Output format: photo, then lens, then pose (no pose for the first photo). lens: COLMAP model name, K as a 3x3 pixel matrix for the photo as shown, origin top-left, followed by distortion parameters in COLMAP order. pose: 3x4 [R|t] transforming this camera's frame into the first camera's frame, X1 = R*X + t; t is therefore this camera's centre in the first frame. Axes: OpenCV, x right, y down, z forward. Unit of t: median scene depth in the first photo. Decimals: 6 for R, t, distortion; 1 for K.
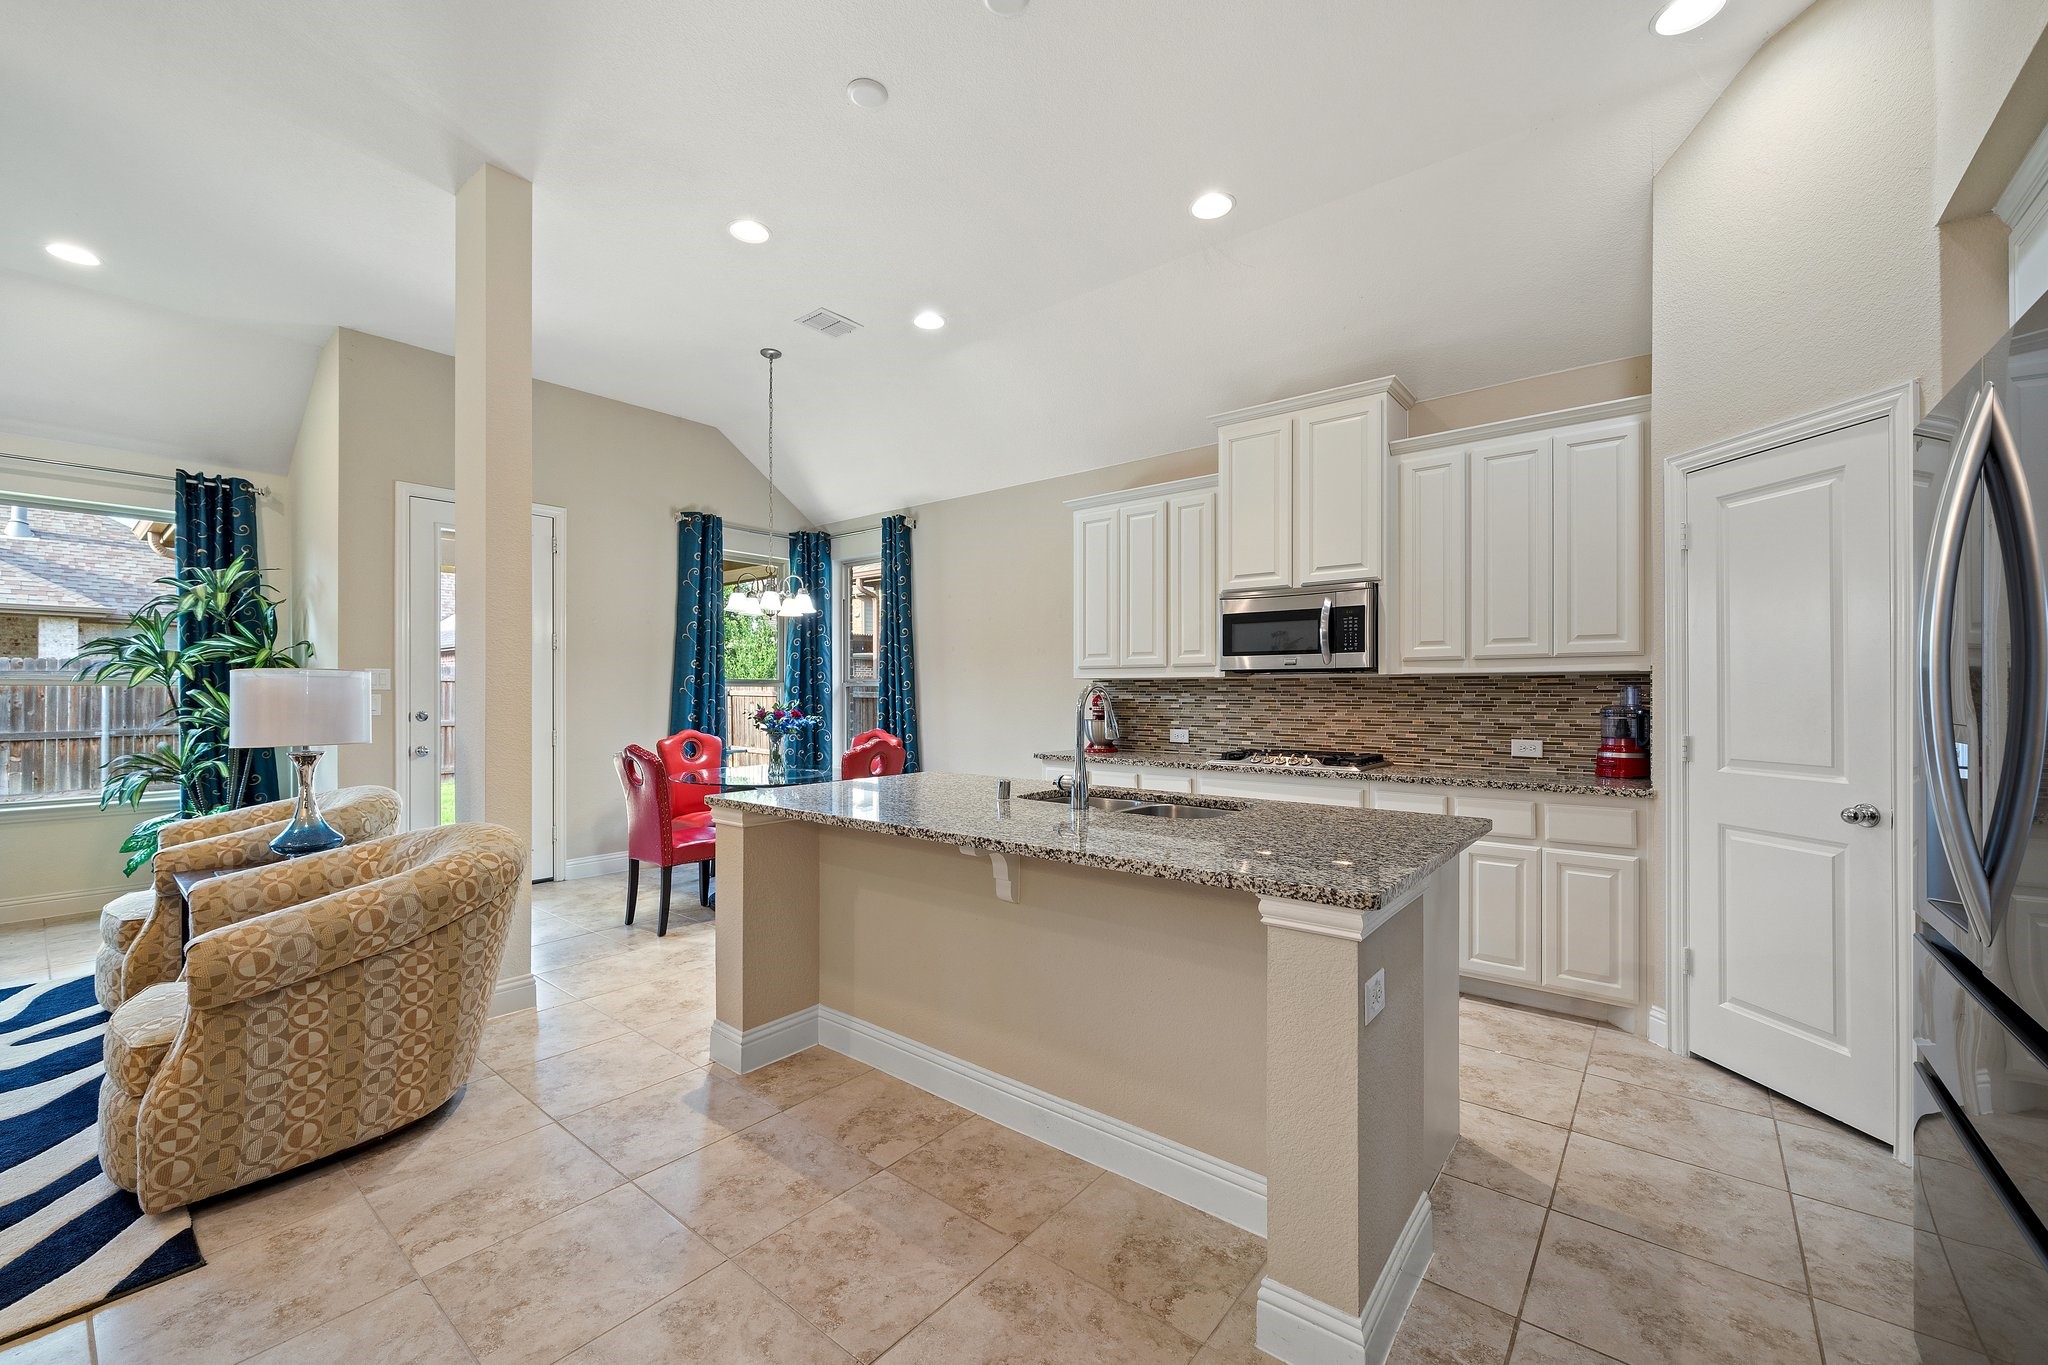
lens RADIAL K [[819.8, 0, 1001.9], [0, 819.8, 687.9], [0, 0, 1]] dist [-0.001359, 0.000122]
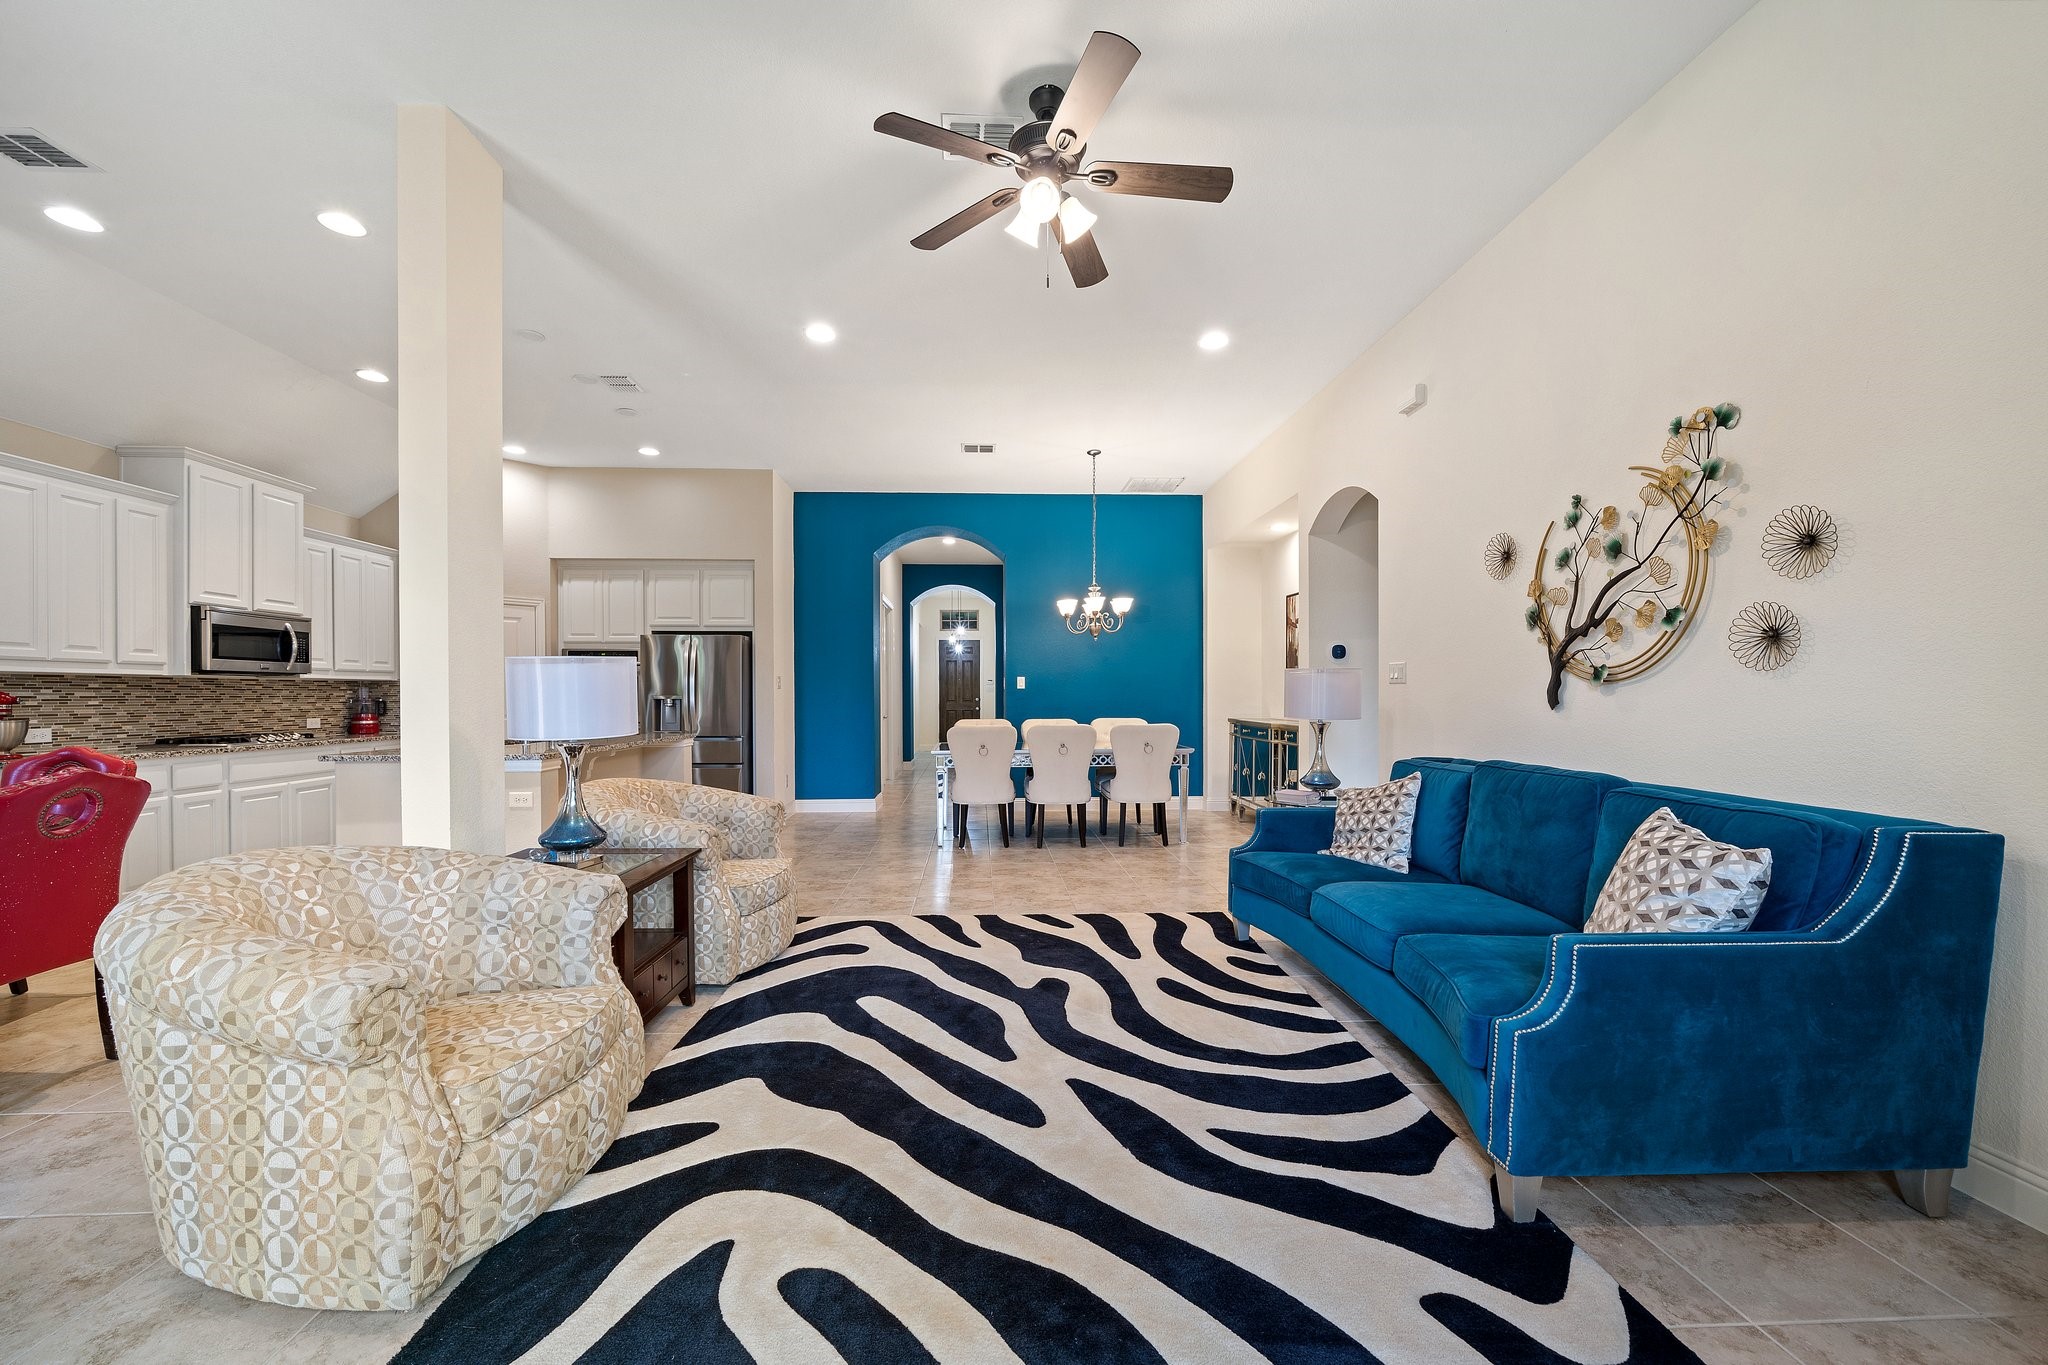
lens RADIAL K [[796.1, 0, 1017.0], [0, 796.1, 698.5], [0, 0, 1]] dist [-0.000273, -0.000015]
pose [[-0.674876, 0.000092, 0.737931, -1.403110], [0.001835, 0.999997, 0.001553, 0.020091], [-0.737929, 0.002402, -0.674874, 0.930933]]
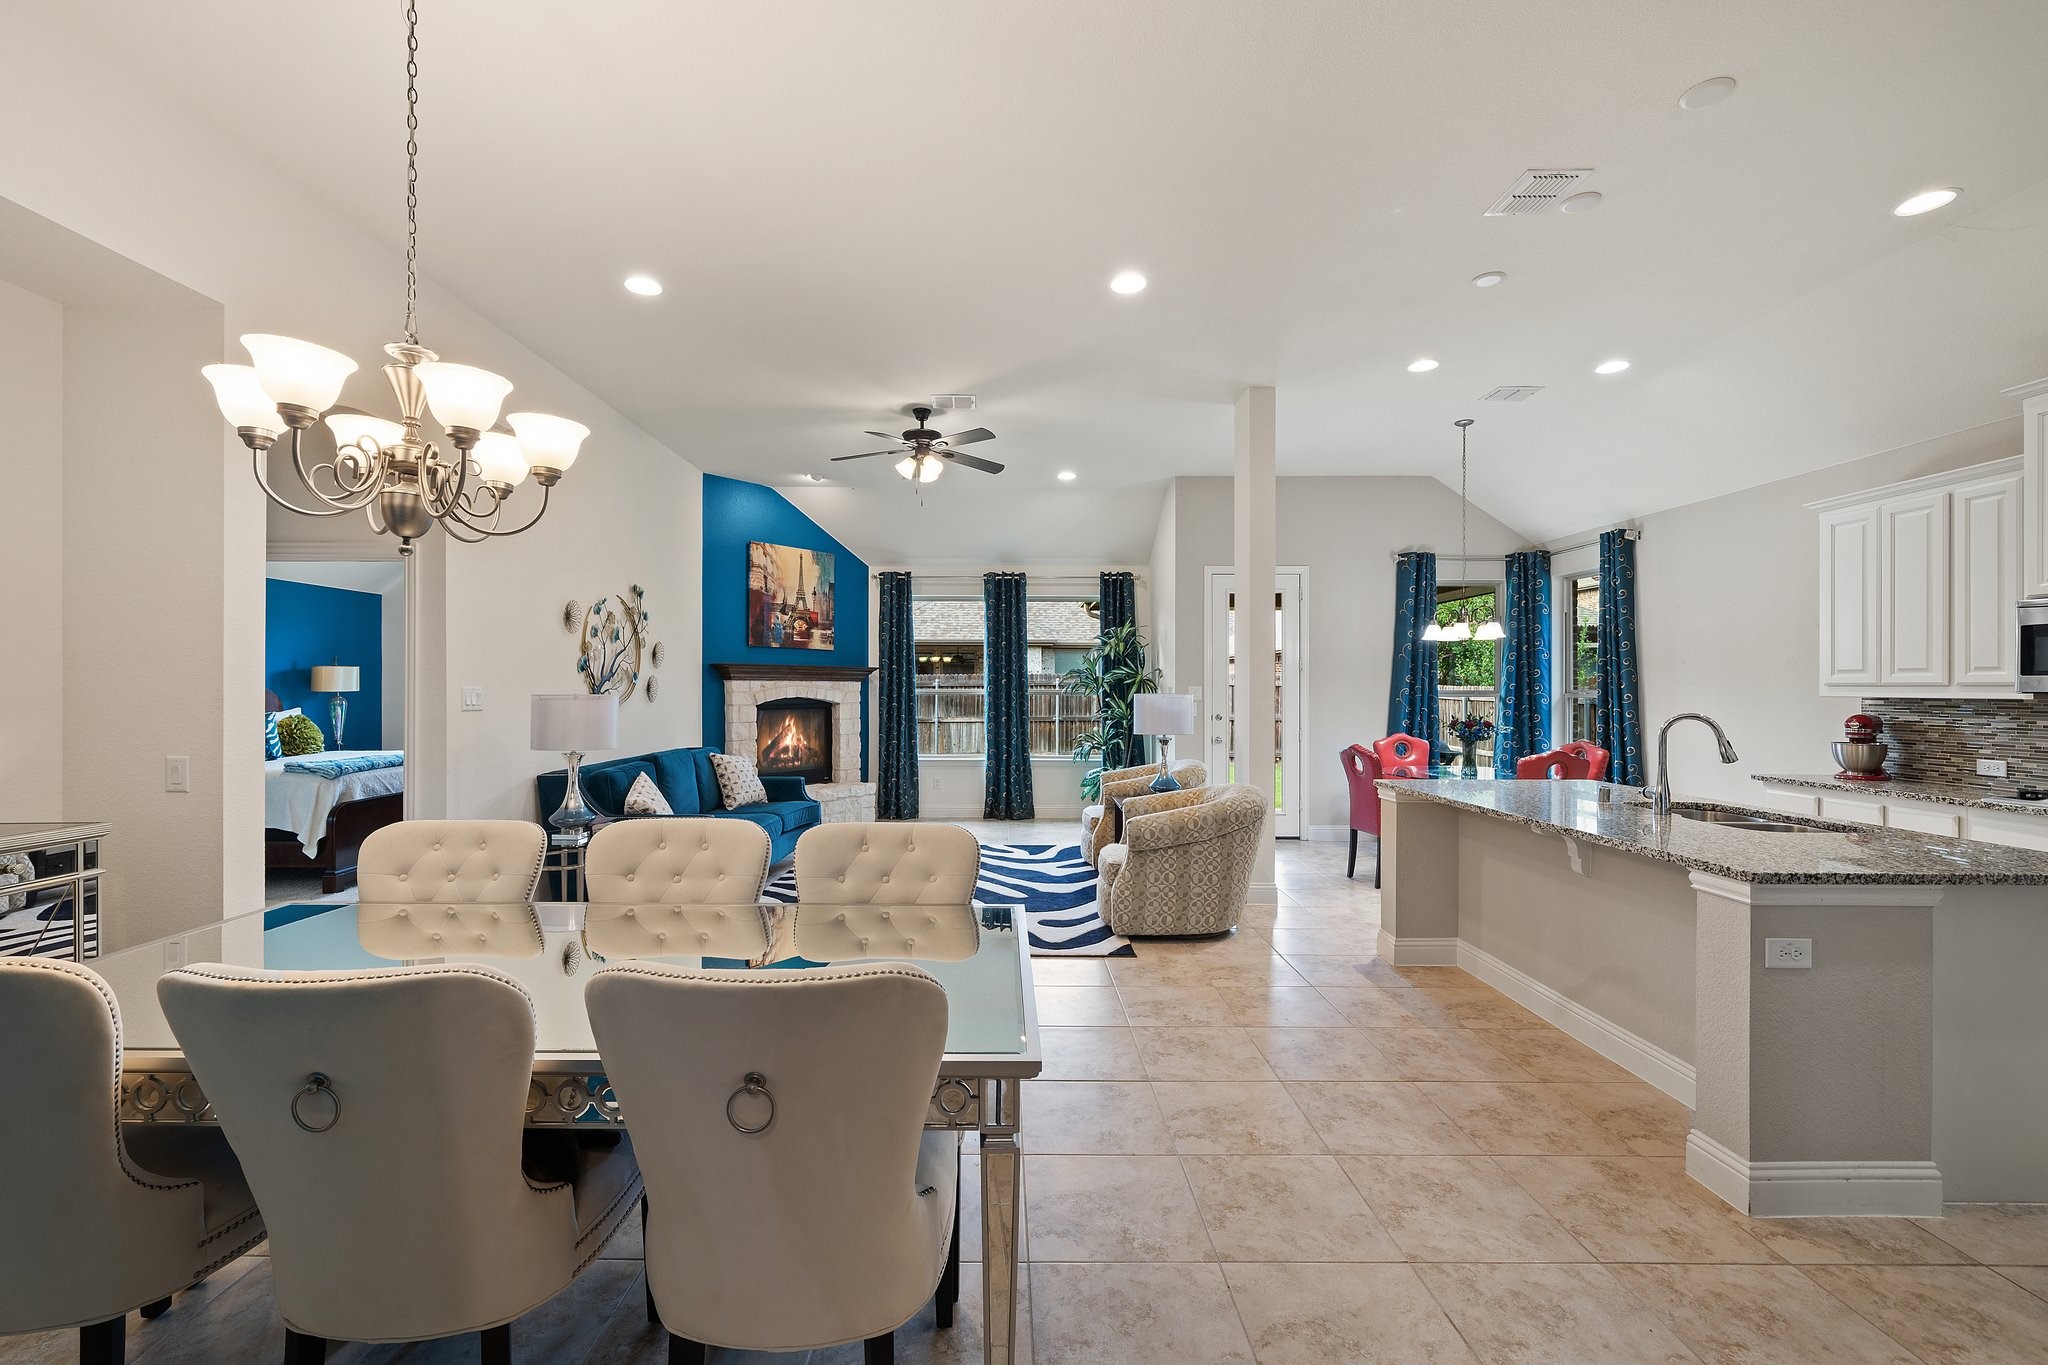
lens RADIAL K [[819.8, 0, 1001.9], [0, 819.8, 687.9], [0, 0, 1]] dist [-0.001359, 0.000122]
pose [[0.638302, 0.002010, -0.769783, 0.252581], [0.000959, 0.999994, 0.003406, -0.030266], [0.769785, -0.002912, 0.638296, -0.343394]]
